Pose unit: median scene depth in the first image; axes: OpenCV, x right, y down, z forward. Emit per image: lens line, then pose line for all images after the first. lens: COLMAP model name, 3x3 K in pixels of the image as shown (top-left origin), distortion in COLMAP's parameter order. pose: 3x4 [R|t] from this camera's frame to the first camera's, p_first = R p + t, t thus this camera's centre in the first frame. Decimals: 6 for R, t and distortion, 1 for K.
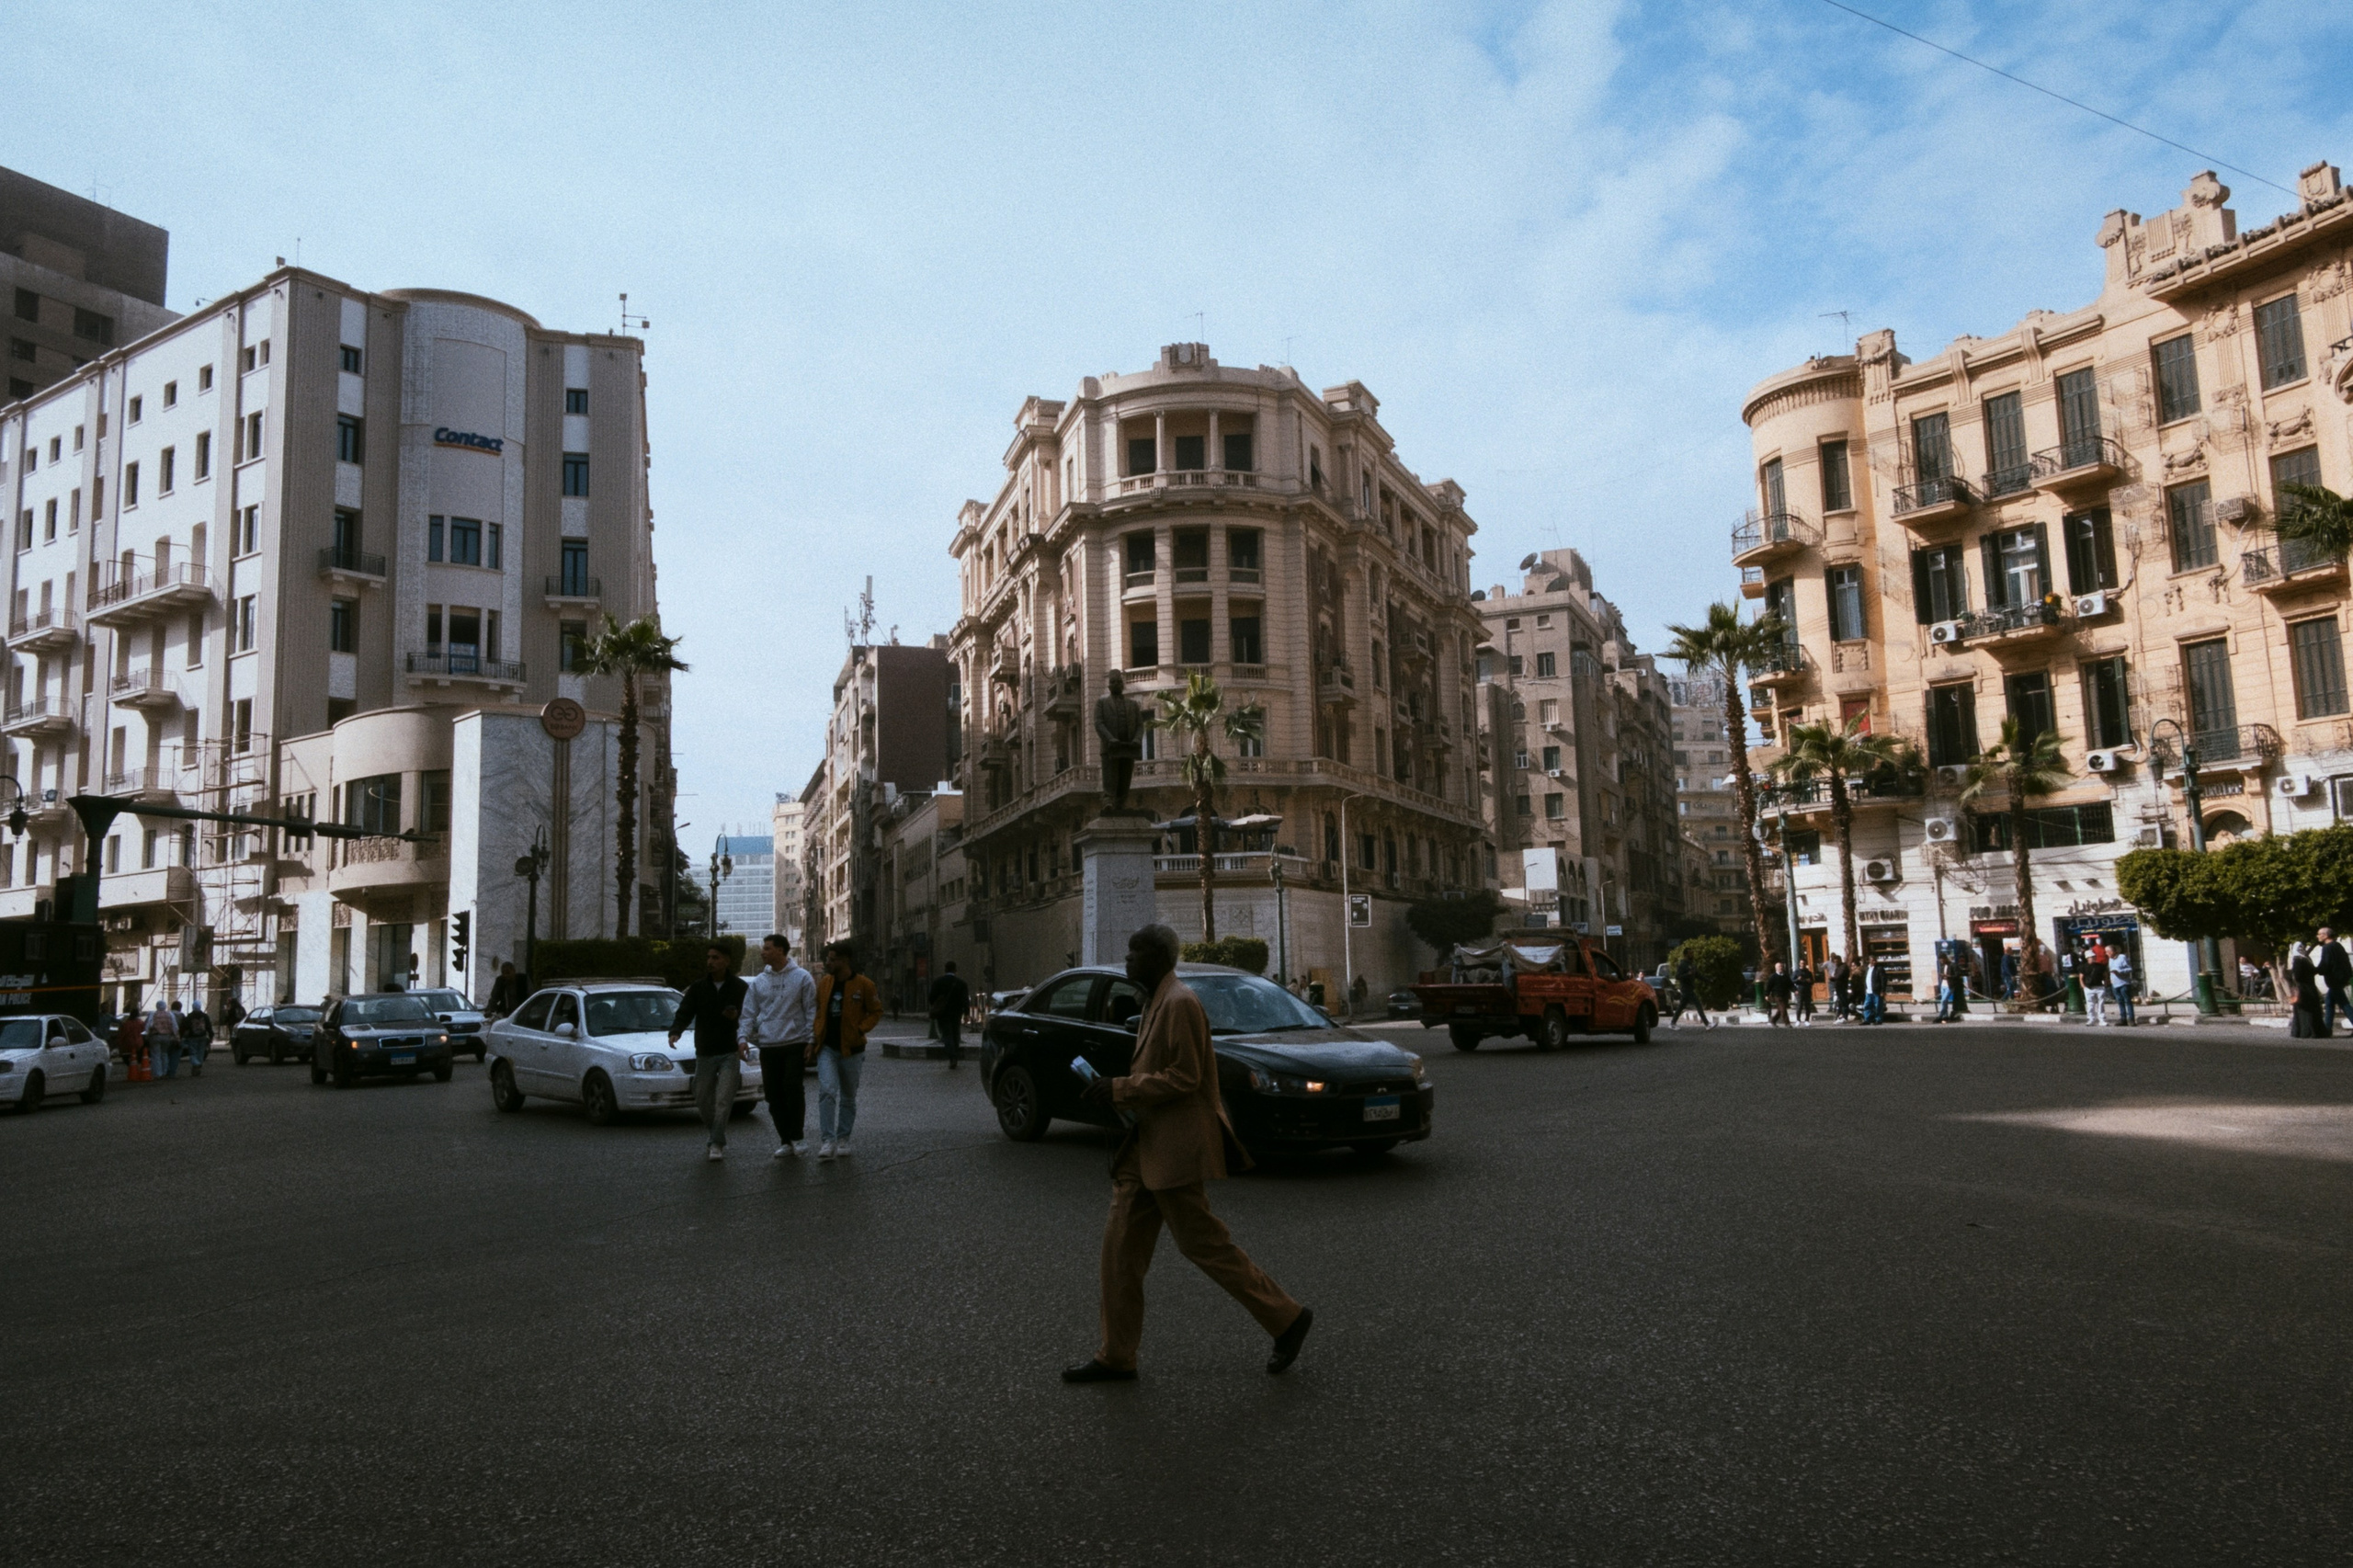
lens RADIAL K [[1633.2, 0, 1176.5], [0, 1633.2, 784.0], [0, 0, 1]] dist [0.032178, -0.037067]
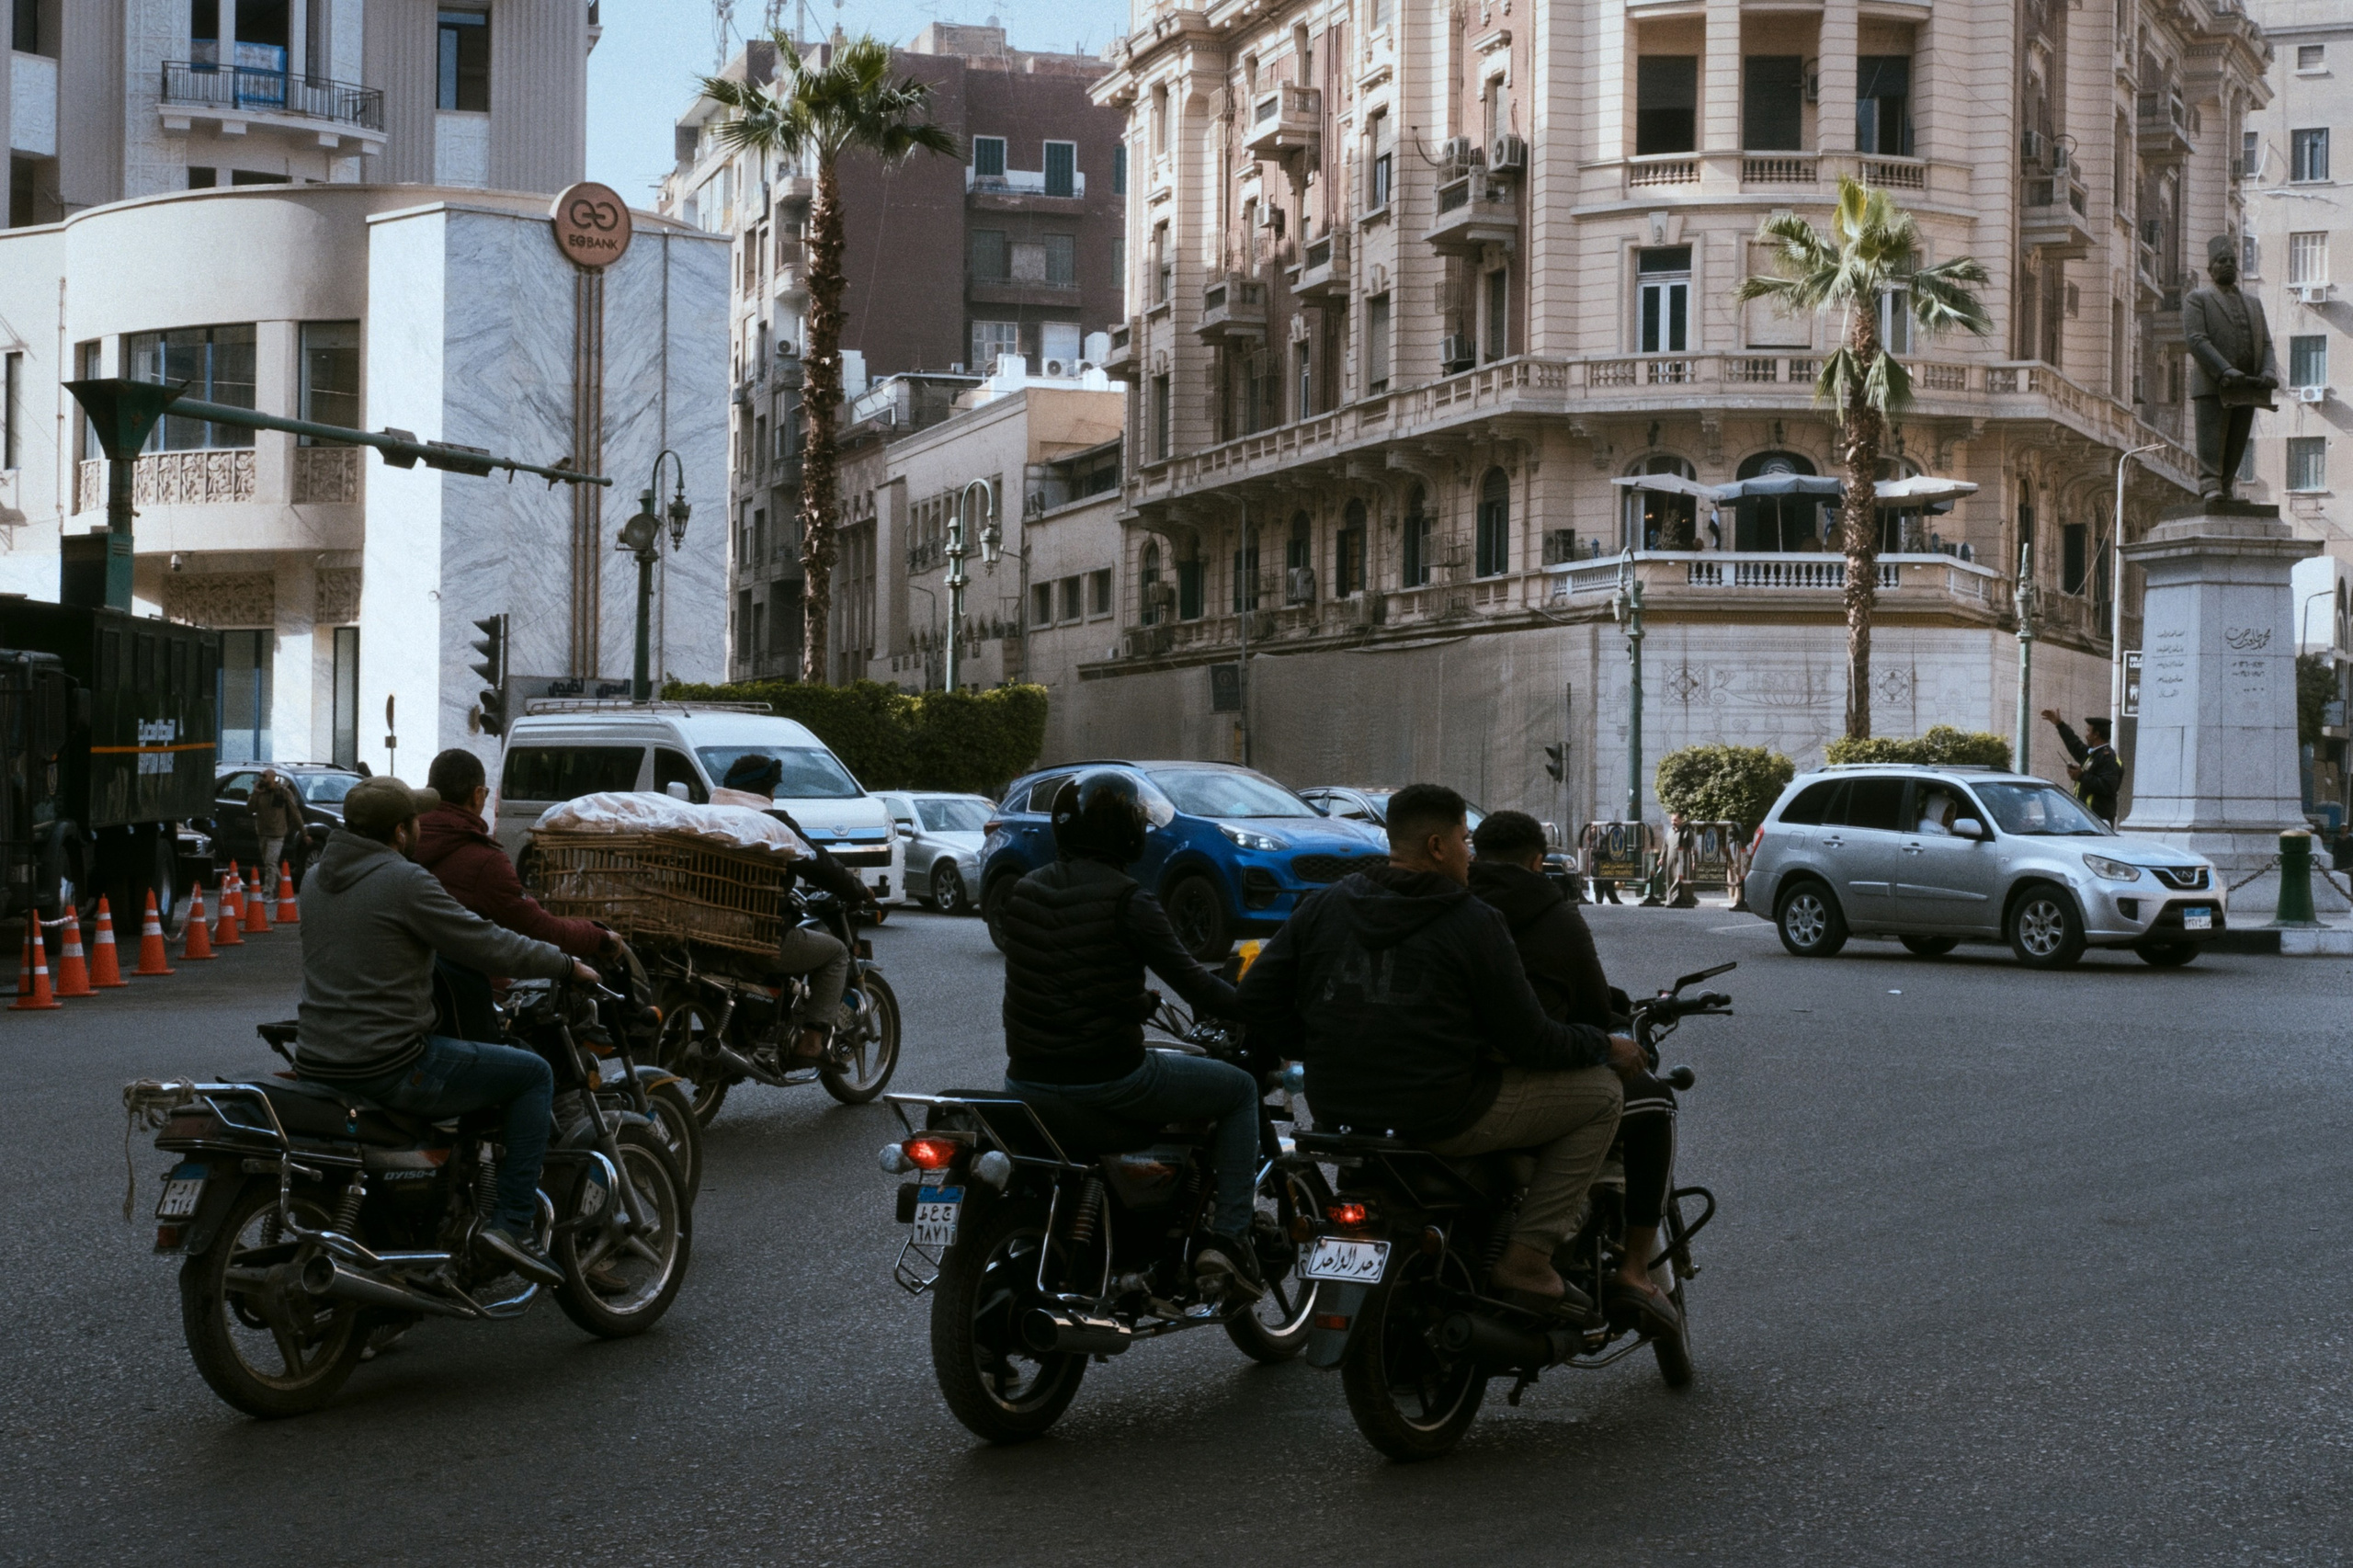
lens RADIAL K [[3690.4, 0, 1250.8], [0, 3690.4, 792.3], [0, 0, 1]] dist [-0.006438, 0.117770]
pose [[0.999058, 0.039977, 0.016867, -0.164530], [-0.041673, 0.992323, 0.116436, -0.007391], [-0.012082, -0.117030, 0.993055, -0.095158]]
